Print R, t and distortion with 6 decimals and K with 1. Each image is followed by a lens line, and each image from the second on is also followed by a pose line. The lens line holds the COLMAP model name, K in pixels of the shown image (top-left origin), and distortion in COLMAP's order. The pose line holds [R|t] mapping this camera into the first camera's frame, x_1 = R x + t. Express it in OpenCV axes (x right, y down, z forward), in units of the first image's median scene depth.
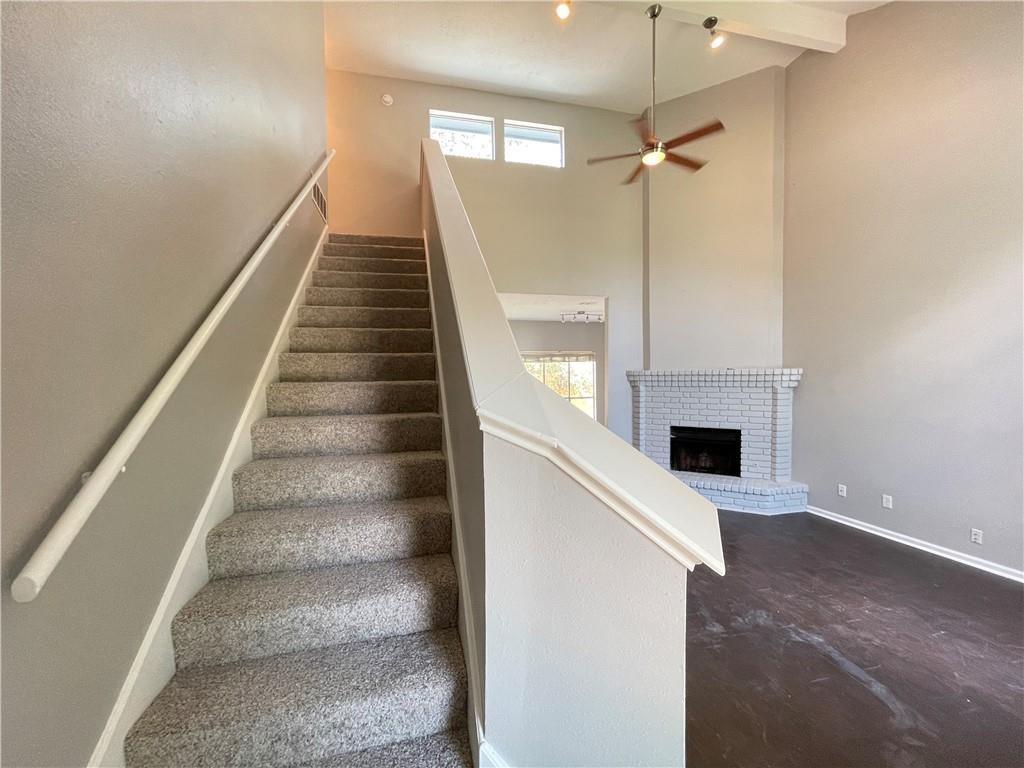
lens RADIAL K [[418.0, 0, 511.9], [0, 418.0, 388.6], [0, 0, 1]] dist [0.005859, -0.000048]
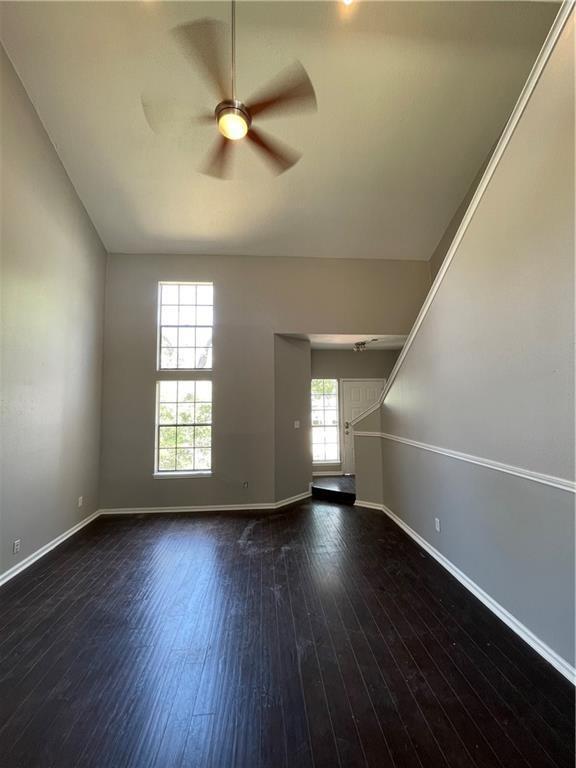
lens RADIAL K [[313.5, 0, 286.3], [0, 313.5, 383.9], [0, 0, 1]] dist [0.005859, -0.000048]
pose [[-0.987072, 0.029777, 0.157486, 0.130249], [0.024118, 0.998997, -0.037721, -0.039077], [-0.158452, -0.033435, -0.986800, 1.206449]]
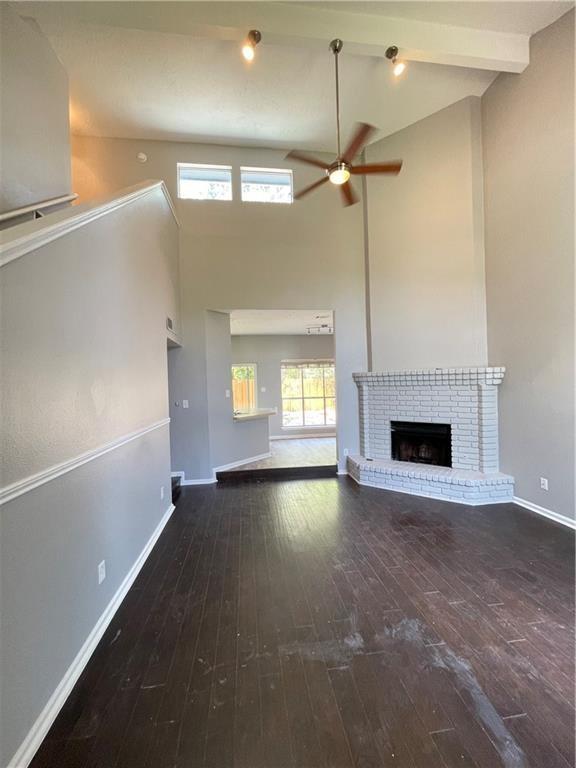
lens RADIAL K [[313.5, 0, 288.4], [0, 313.5, 382.7], [0, 0, 1]] dist [0.005859, -0.000048]
pose [[0.994501, -0.017865, -0.103195, 0.217980], [0.015019, 0.999487, -0.028292, 0.006720], [0.103647, 0.026587, 0.994259, 0.140701]]
